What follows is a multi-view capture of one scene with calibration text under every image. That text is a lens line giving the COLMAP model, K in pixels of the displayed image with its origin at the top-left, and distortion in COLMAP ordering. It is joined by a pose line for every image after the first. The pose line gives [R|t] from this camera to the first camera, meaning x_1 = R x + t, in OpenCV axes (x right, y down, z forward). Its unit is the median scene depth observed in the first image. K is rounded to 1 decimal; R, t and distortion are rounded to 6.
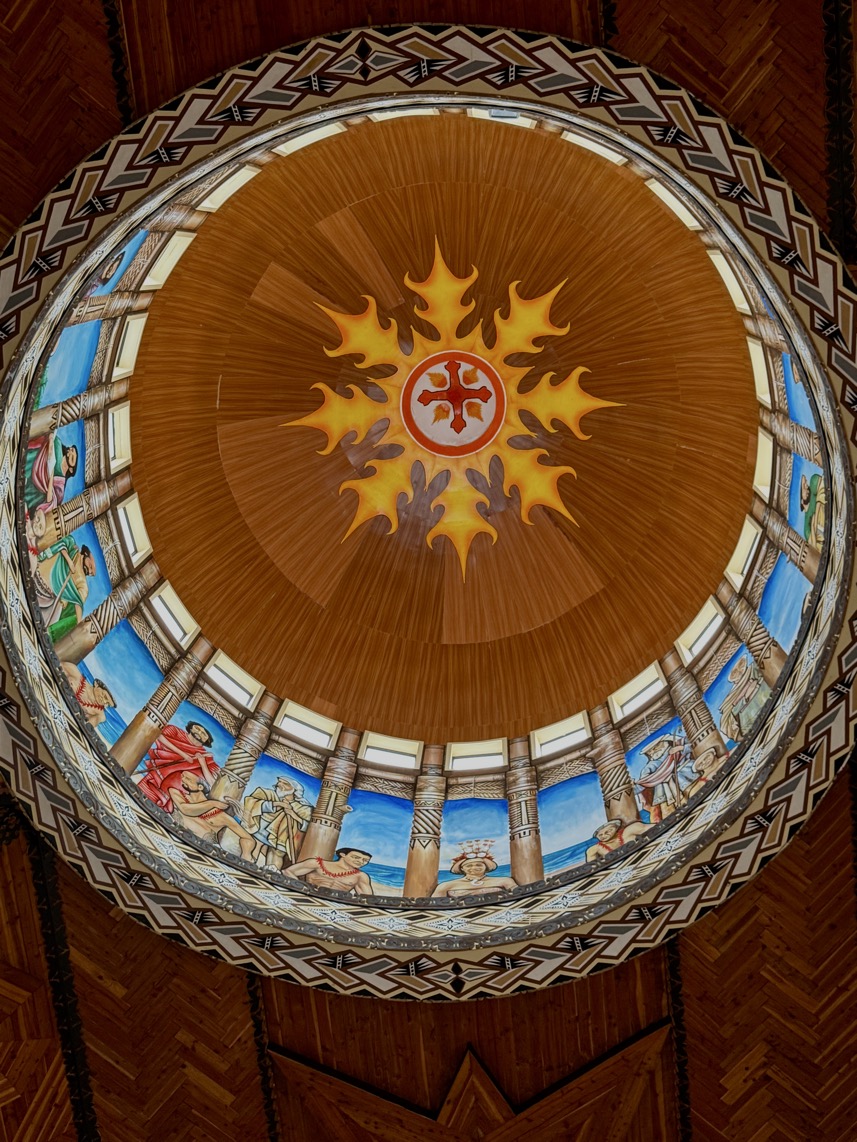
lens RADIAL K [[1365.5, 0, 422.3], [0, 1365.5, 547.6], [0, 0, 1]] dist [0.113143, -0.021805]
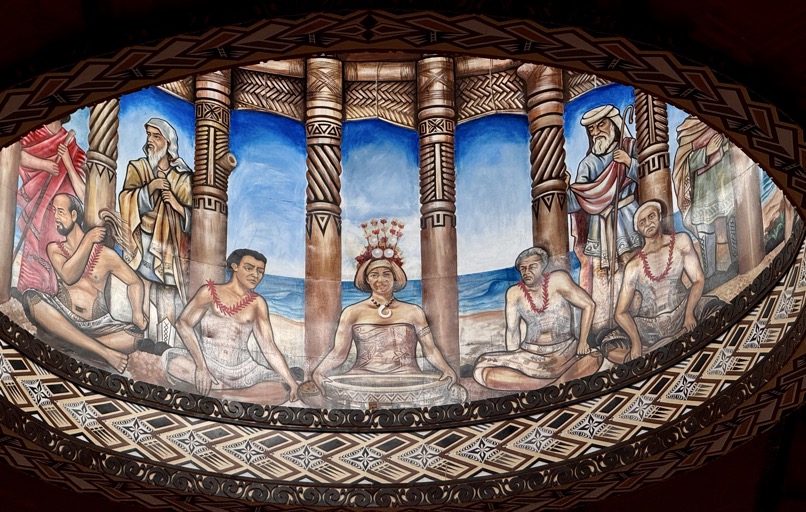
lens RADIAL K [[2915.0, 0, 403.4], [0, 2915.0, 151.2], [0, 0, 1]] dist [0.322840, -0.492137]
pose [[0.992984, 0.008237, 0.117959, -0.210806], [-0.088620, 0.712288, 0.696270, -1.406473], [-0.078286, -0.701839, 0.708021, -0.357109]]
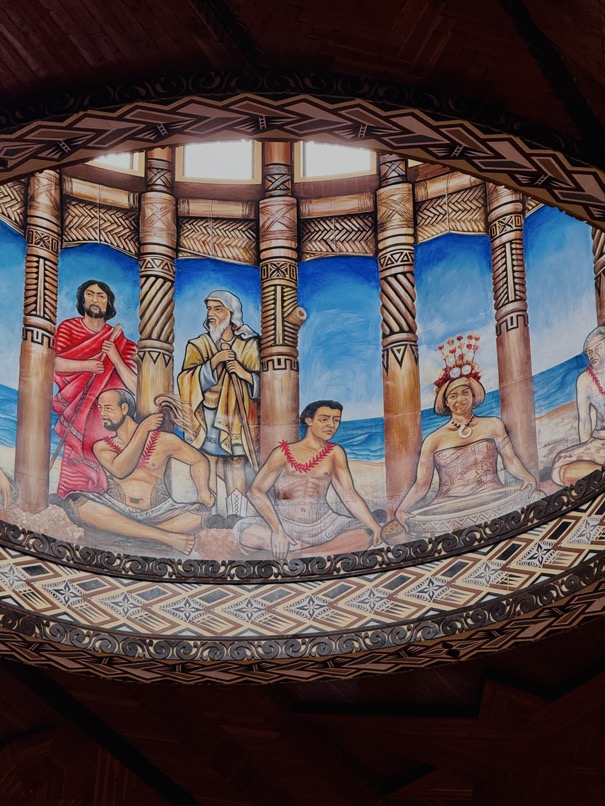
lens RADIAL K [[2919.8, 0, 302.5], [0, 2919.8, 403.0], [0, 0, 1]] dist [0.273498, 1.227536]
pose [[0.941133, -0.227778, -0.249770, 0.480914], [0.337558, 0.672524, 0.658609, -1.196078], [0.017960, -0.704151, 0.709823, -0.342342]]
